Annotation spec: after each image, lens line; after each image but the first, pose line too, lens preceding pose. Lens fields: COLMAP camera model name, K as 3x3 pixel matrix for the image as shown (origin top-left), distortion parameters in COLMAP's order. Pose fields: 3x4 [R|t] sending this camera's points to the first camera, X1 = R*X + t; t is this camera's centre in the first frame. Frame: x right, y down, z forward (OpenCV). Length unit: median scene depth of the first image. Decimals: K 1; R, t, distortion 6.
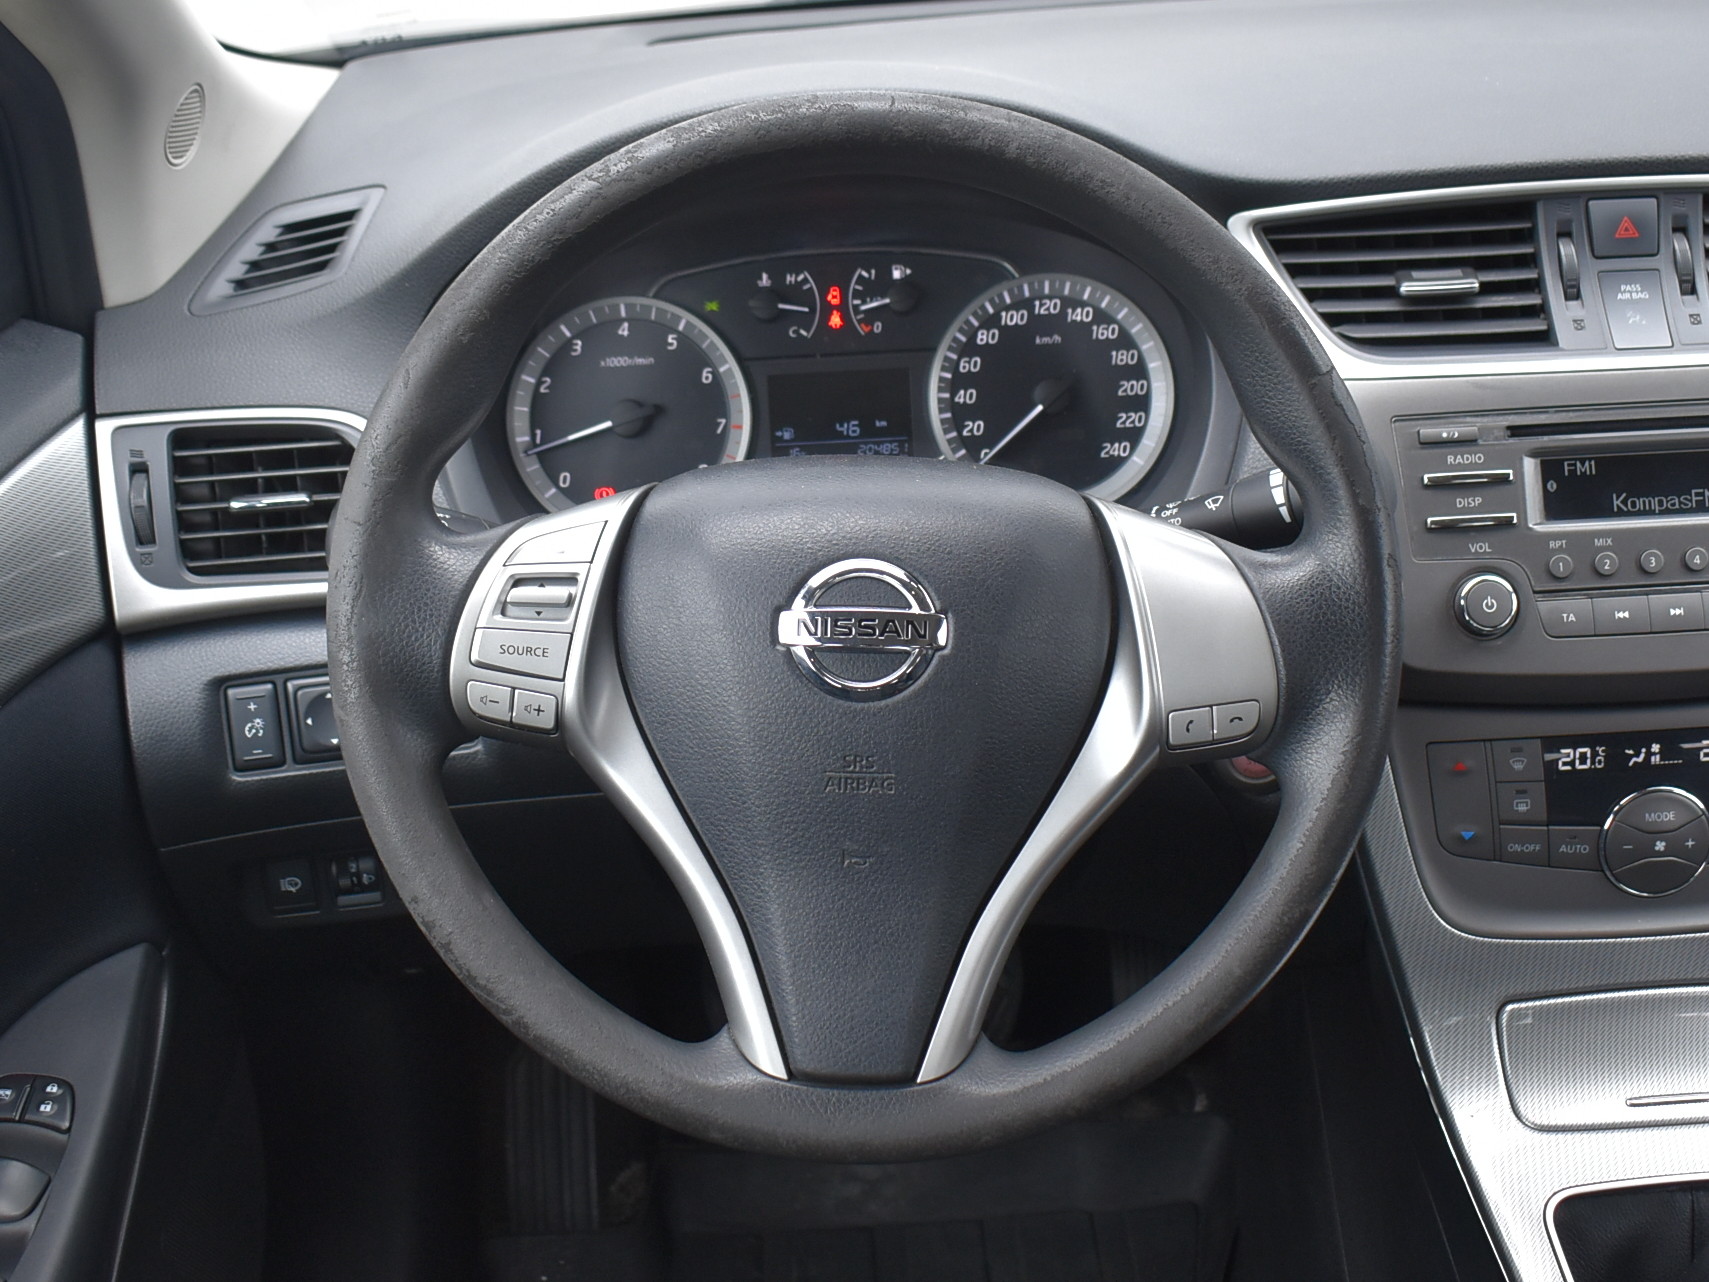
lens RADIAL K [[2690.3, 0, 854.5], [0, 2690.3, 641.0], [0, 0, 1]] dist [-0.063116, -0.128345]
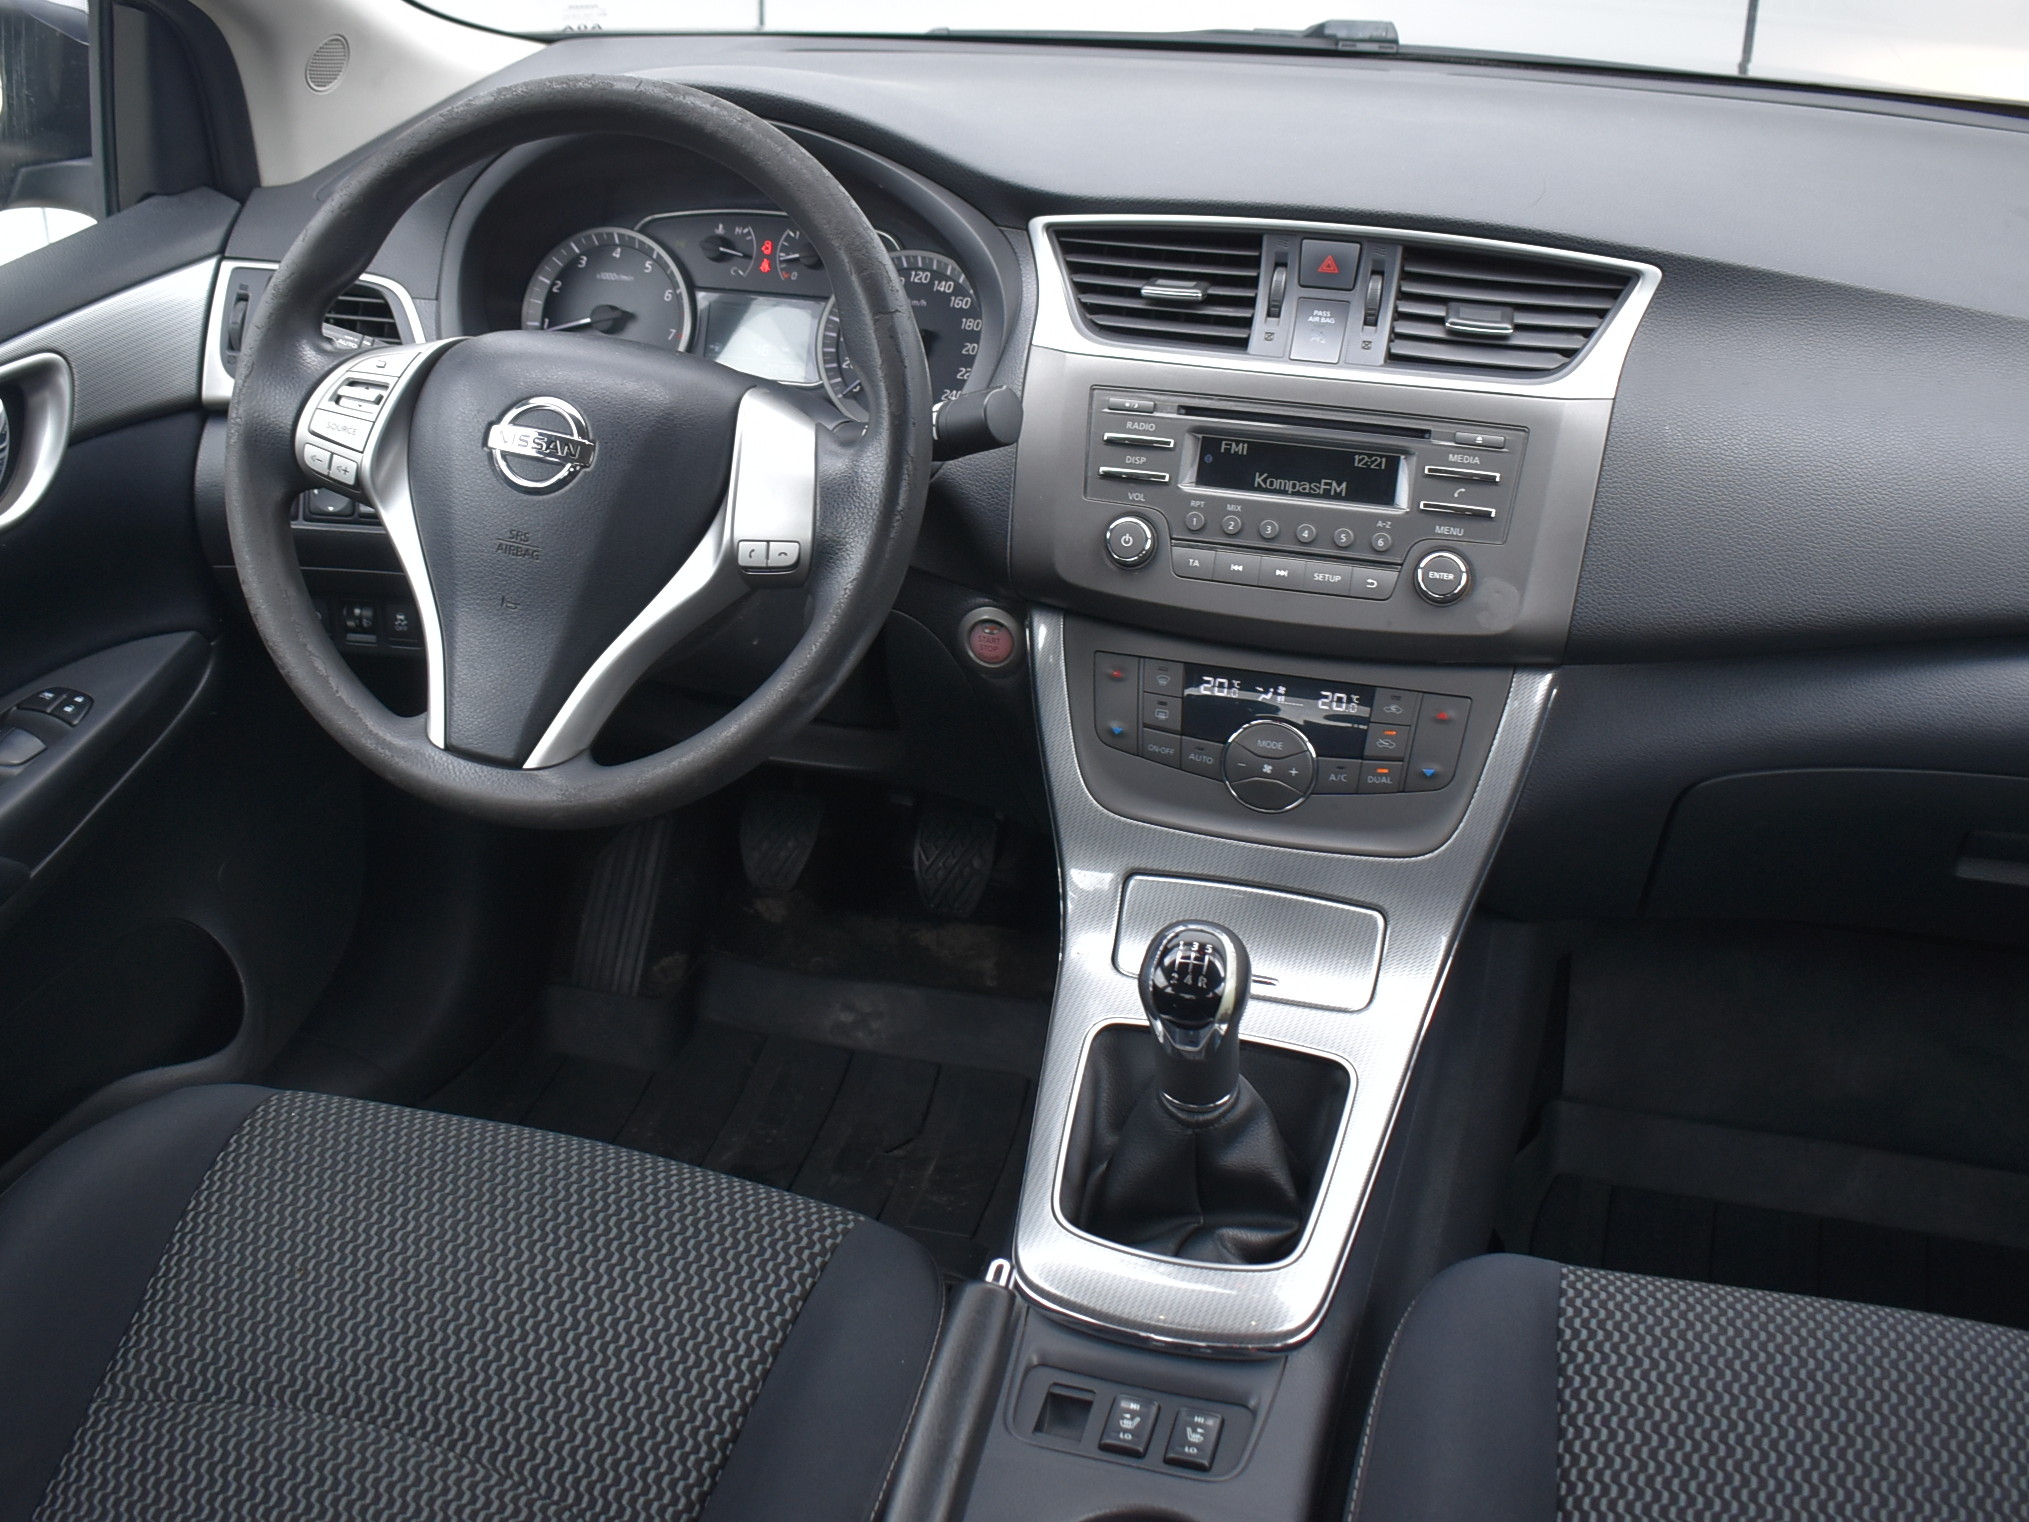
lens RADIAL K [[3194.1, 0, 1014.5], [0, 3194.1, 761.0], [0, 0, 1]] dist [-0.063116, -0.128345]
pose [[0.920282, 0.177517, -0.348666, 0.685563], [-0.184497, 0.982742, 0.013378, 0.073286], [0.345024, 0.052016, 0.937151, -0.393431]]
